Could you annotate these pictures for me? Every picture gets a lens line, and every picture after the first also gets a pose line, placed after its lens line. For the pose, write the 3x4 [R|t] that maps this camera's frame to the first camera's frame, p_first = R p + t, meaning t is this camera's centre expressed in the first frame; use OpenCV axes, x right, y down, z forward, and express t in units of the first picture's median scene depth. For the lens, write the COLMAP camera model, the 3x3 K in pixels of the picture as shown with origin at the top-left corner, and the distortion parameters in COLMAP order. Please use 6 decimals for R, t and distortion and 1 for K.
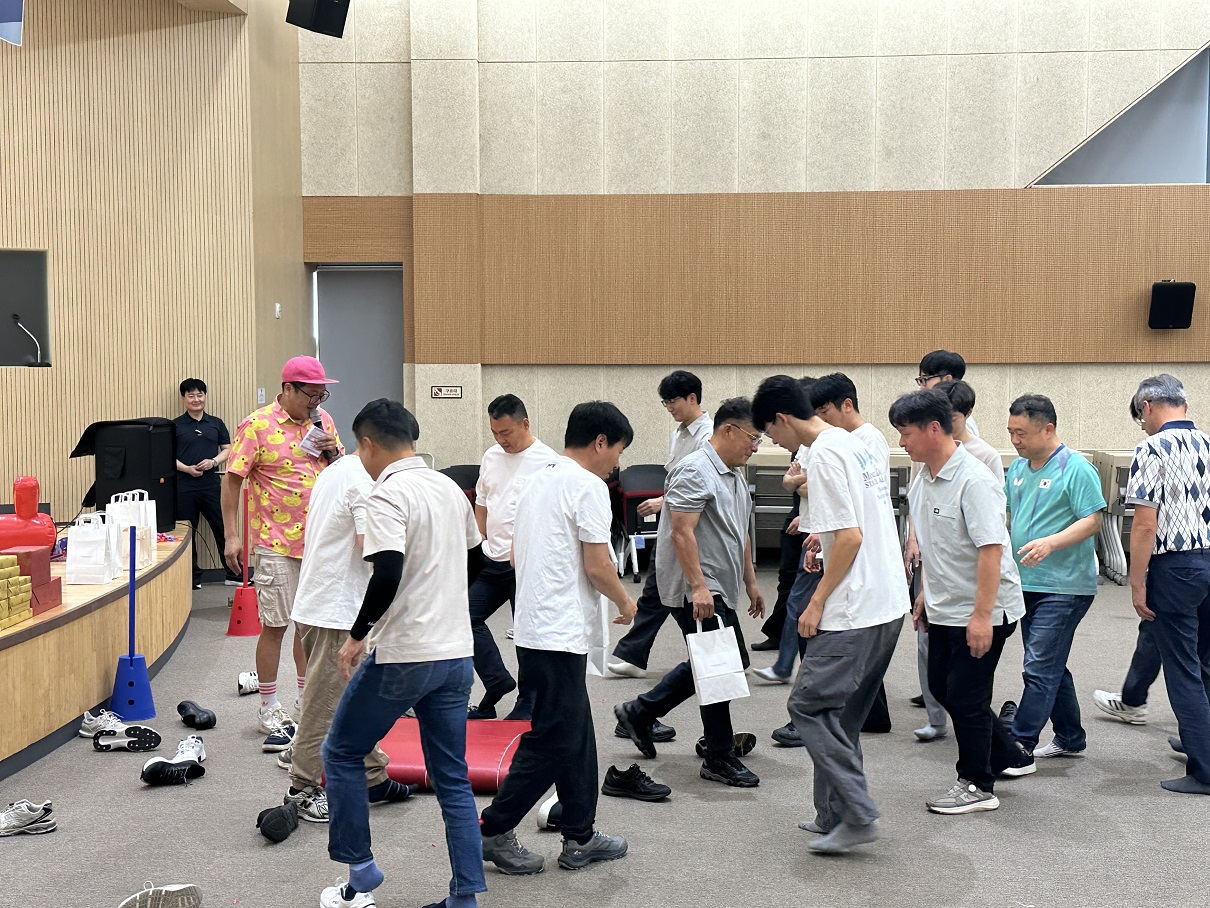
lens RADIAL K [[1608.3, 0, 605.0], [0, 1608.3, 454.0], [0, 0, 1]] dist [0.003997, -0.002275]
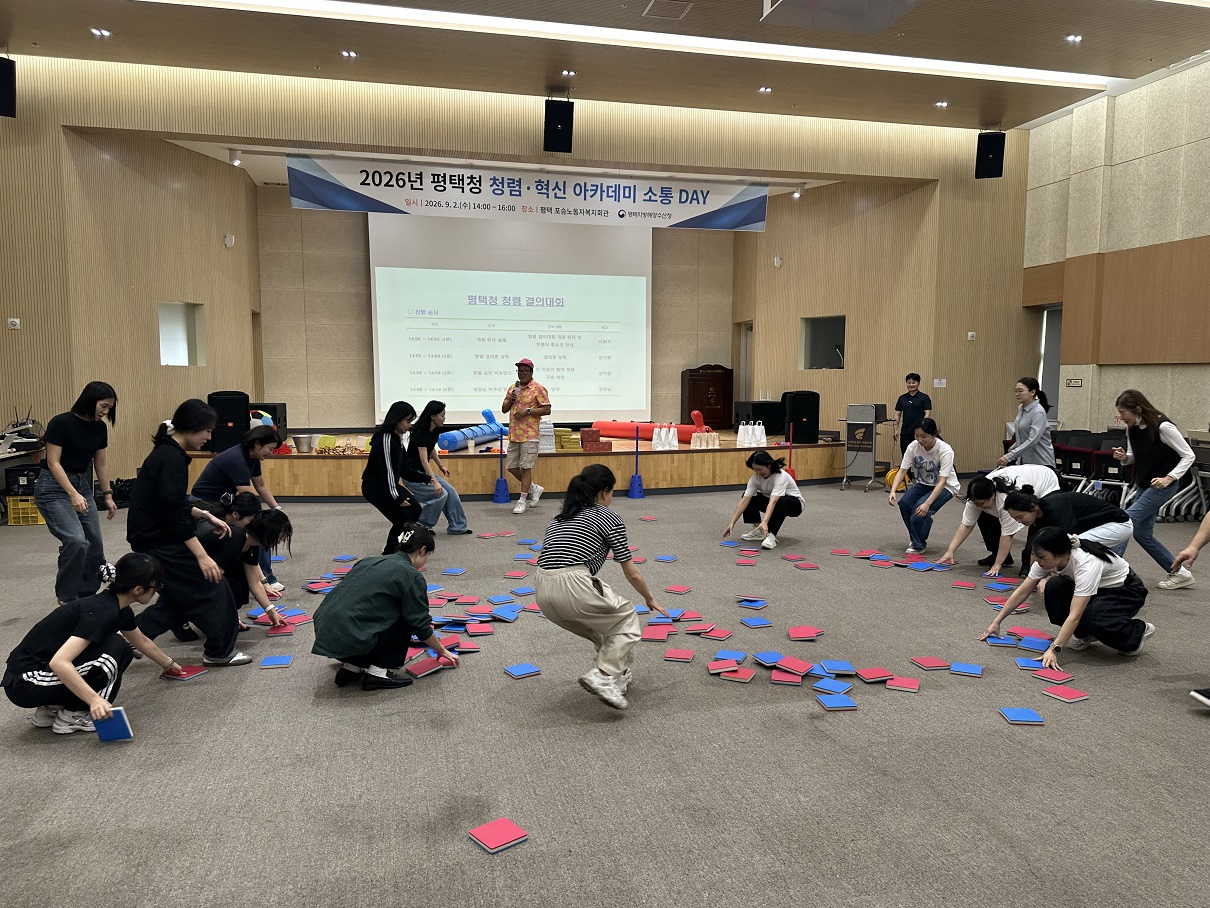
lens RADIAL K [[839.1, 0, 605.0], [0, 839.1, 454.0], [0, 0, 1]] dist [0.001638, 0.002092]
pose [[0.264267, 0.096116, -0.959648, 0.588187], [-0.040986, 0.995242, 0.088394, -0.021740], [0.963578, 0.015973, 0.266949, 0.329556]]
